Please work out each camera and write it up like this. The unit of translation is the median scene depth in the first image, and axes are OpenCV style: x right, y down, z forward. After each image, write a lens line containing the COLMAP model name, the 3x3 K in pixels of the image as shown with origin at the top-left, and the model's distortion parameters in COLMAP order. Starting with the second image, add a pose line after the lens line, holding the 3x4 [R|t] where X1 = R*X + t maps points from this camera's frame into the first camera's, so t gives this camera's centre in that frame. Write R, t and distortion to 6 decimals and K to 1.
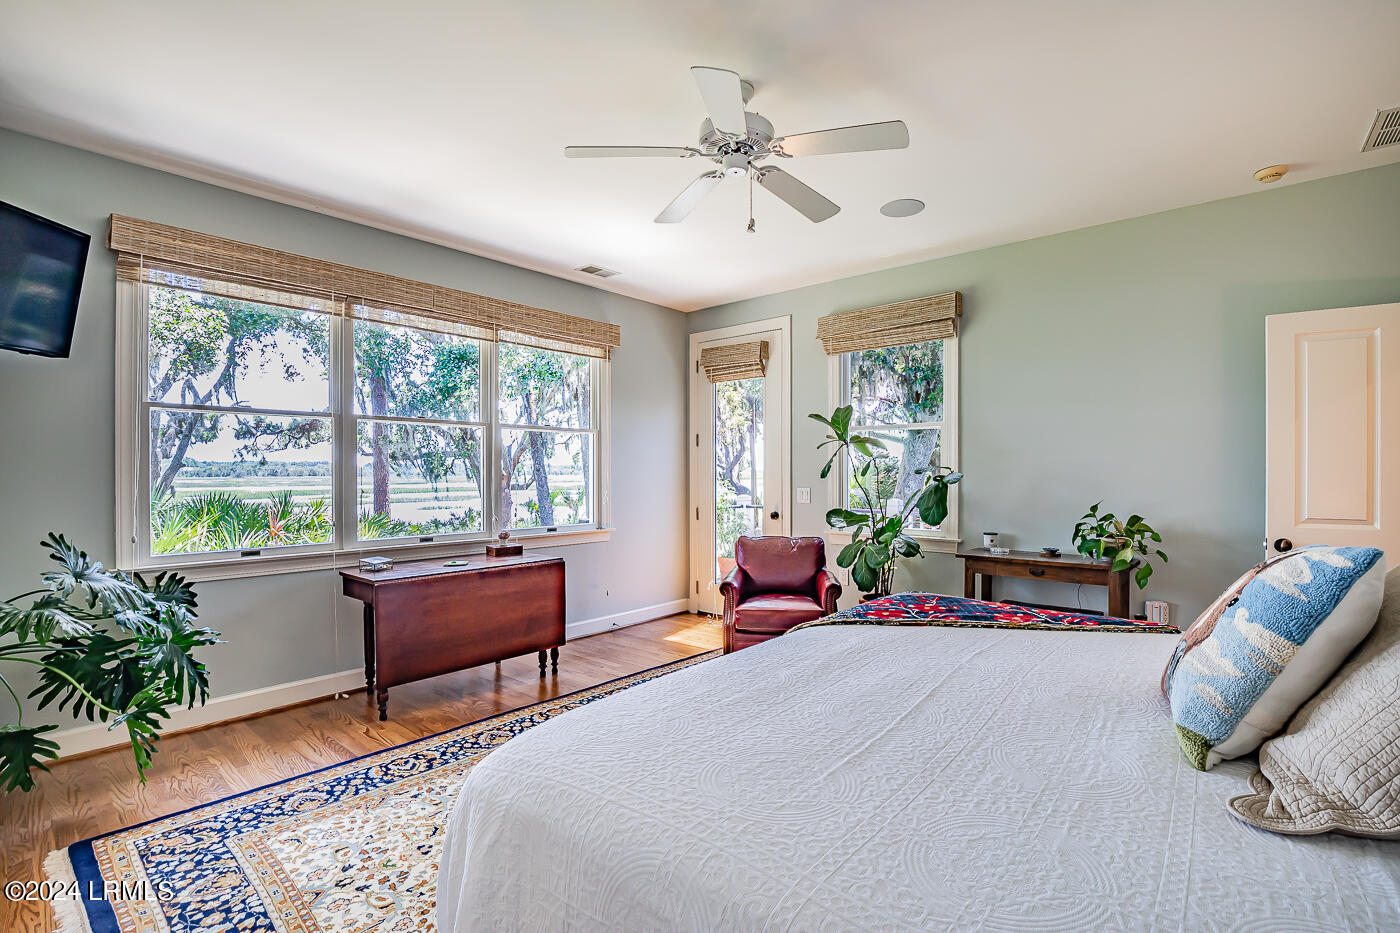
lens RADIAL K [[648.3, 0, 705.2], [0, 648.3, 471.9], [0, 0, 1]] dist [-0.018799, 0.000080]
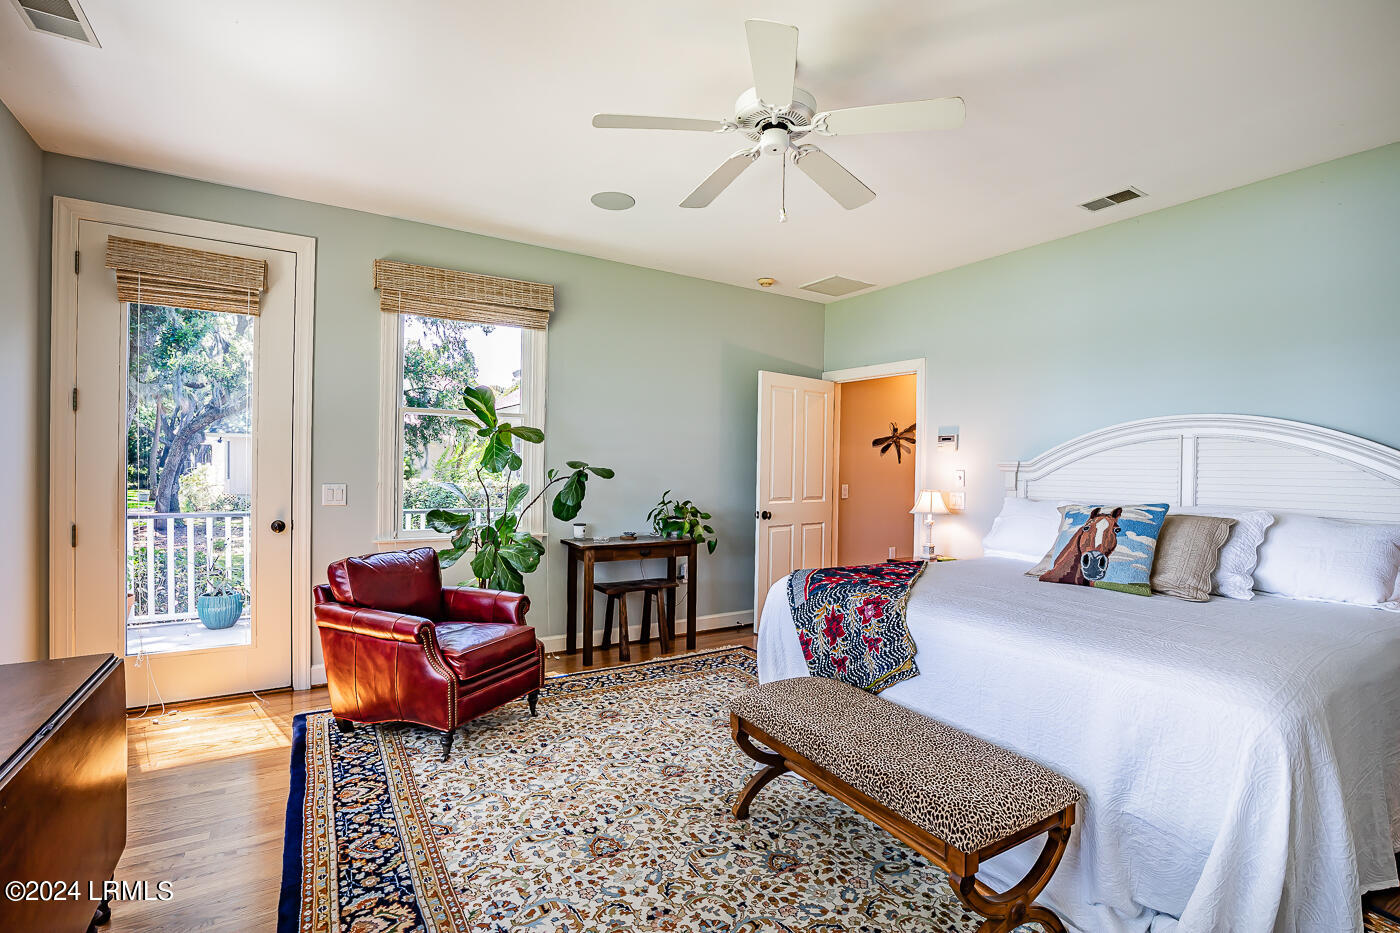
lens RADIAL K [[653.9, 0, 711.8], [0, 653.9, 473.4], [0, 0, 1]] dist [-0.033843, 0.000417]
pose [[0.276544, -0.004149, 0.960992, -0.695485], [-0.017335, 0.999806, 0.009305, -0.002729], [-0.960845, -0.019232, 0.276418, 0.652068]]
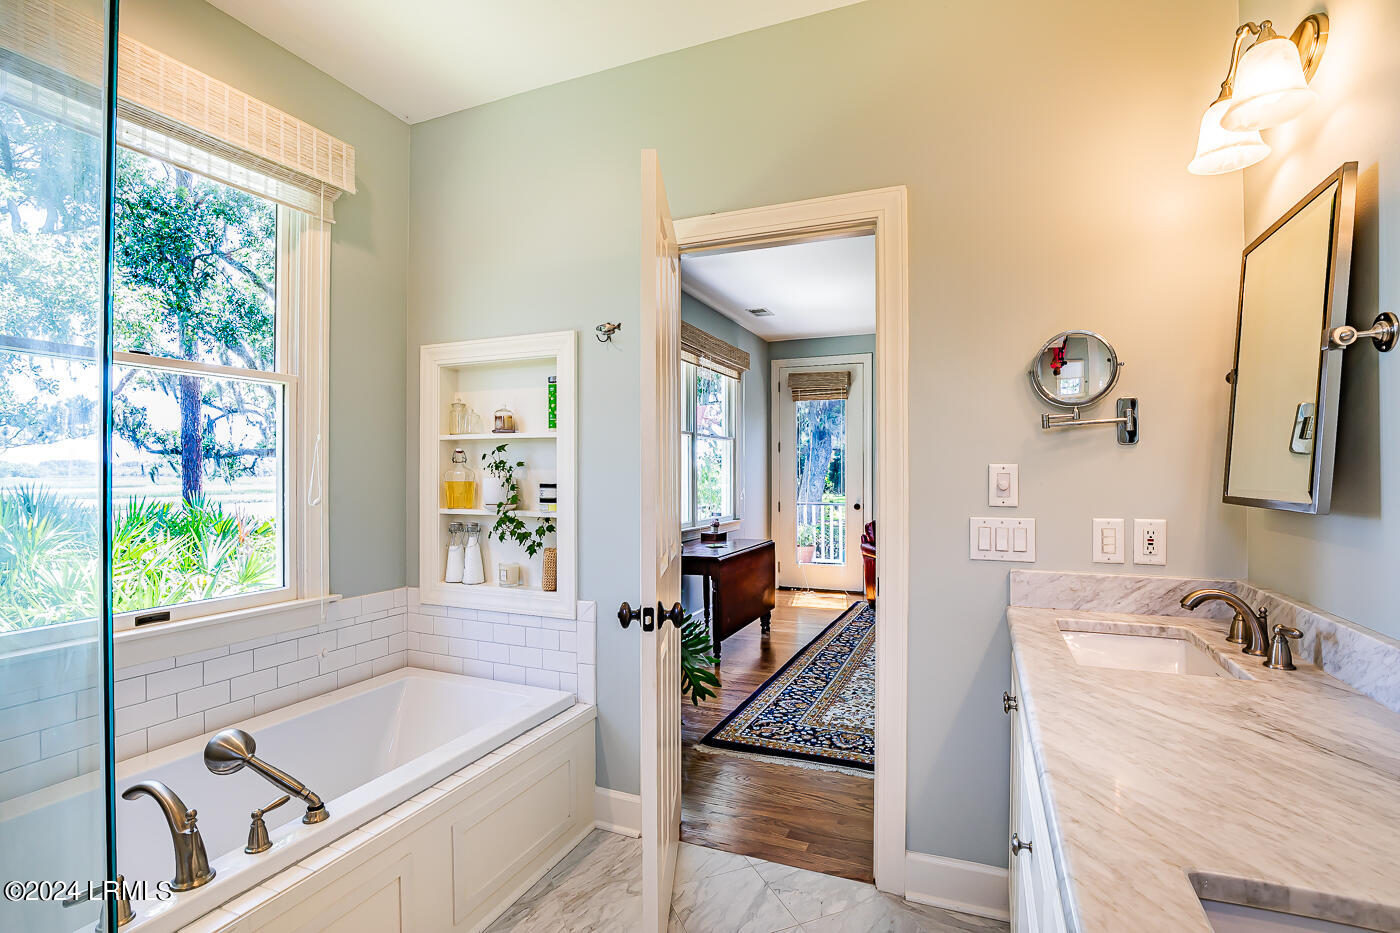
lens RADIAL K [[653.9, 0, 711.8], [0, 653.9, 473.4], [0, 0, 1]] dist [-0.033843, 0.000417]
pose [[0.947827, 0.002066, 0.318779, -0.990762], [-0.002358, 0.999997, 0.000529, 0.001251], [-0.318777, -0.001253, 0.947829, -0.244460]]
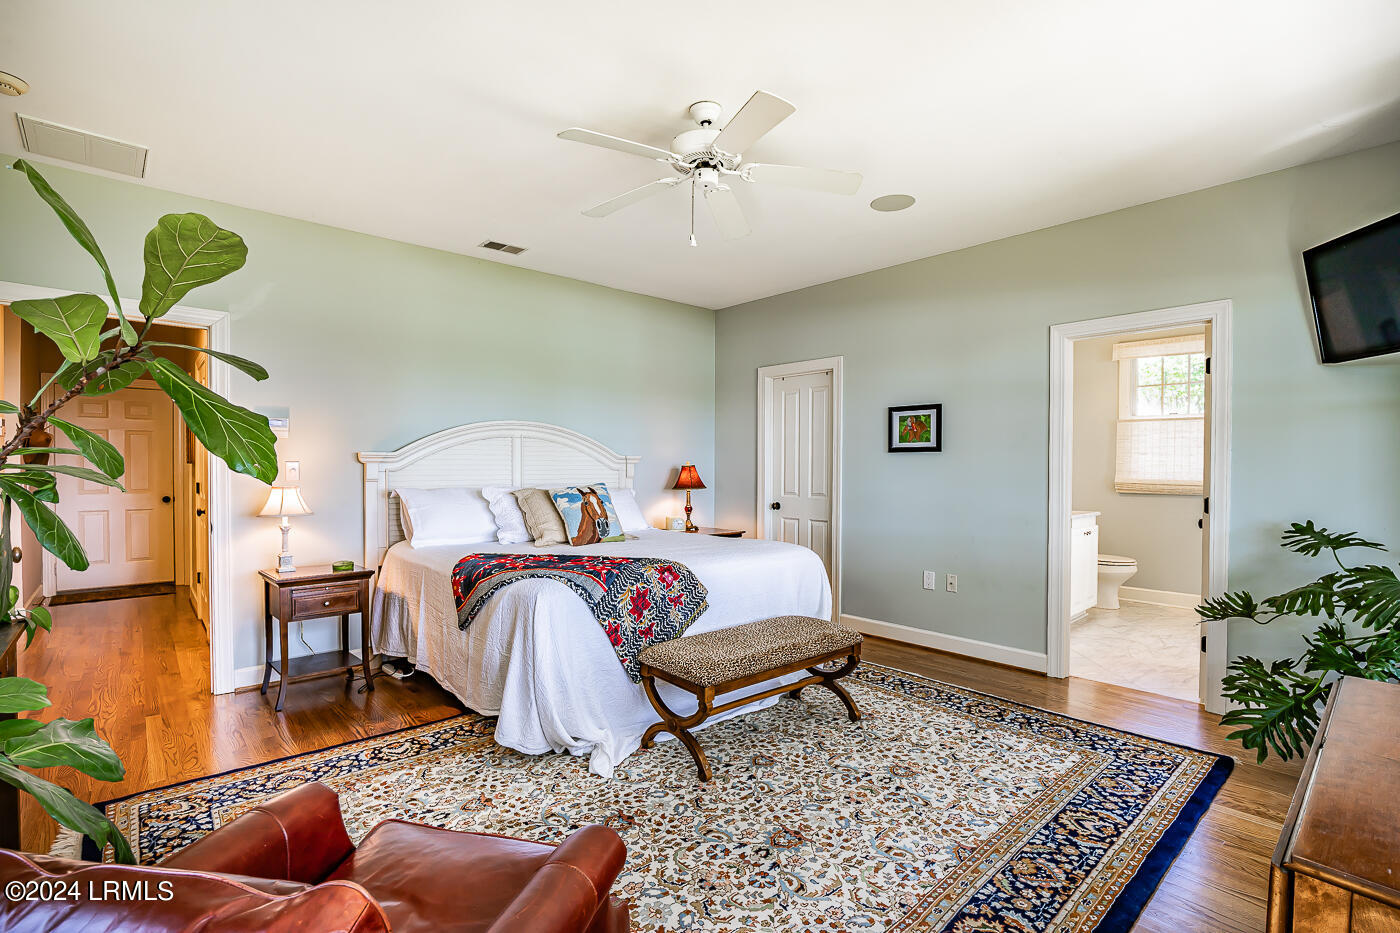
lens RADIAL K [[649.2, 0, 710.9], [0, 649.2, 462.1], [0, 0, 1]] dist [-0.034658, 0.000505]
pose [[-0.994383, -0.000350, 0.105837, -0.060528], [-0.000886, 0.999987, -0.005015, -0.002129], [-0.105834, -0.005081, -0.994371, 1.646026]]
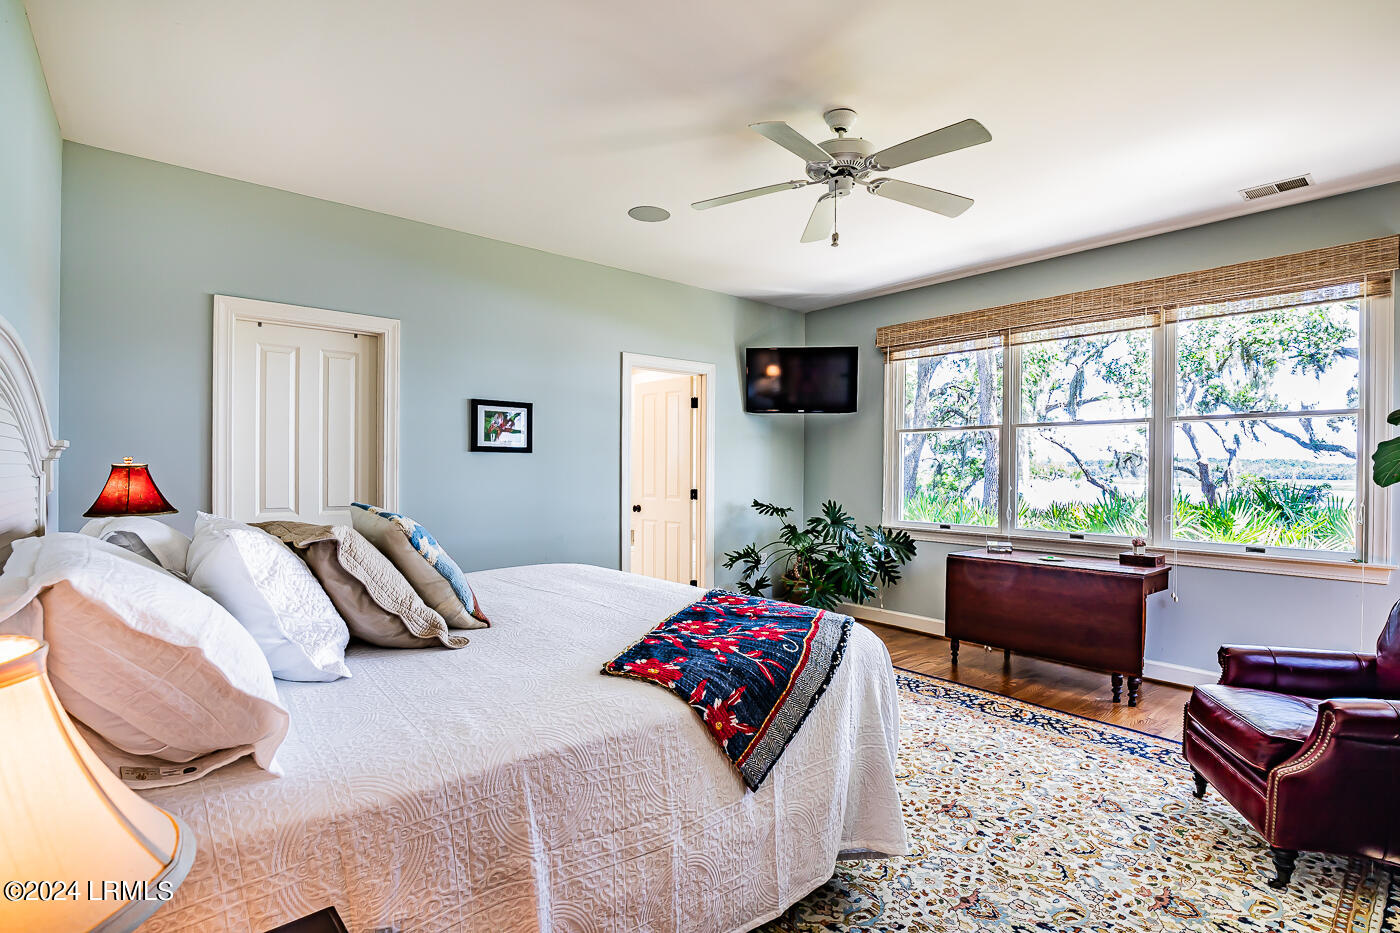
lens RADIAL K [[653.9, 0, 711.8], [0, 653.9, 473.4], [0, 0, 1]] dist [-0.033843, 0.000417]
pose [[-0.146069, 0.004616, -0.989264, 0.915358], [-0.006937, 0.999960, 0.005690, 0.000539], [0.989250, 0.007694, -0.146031, 0.753235]]
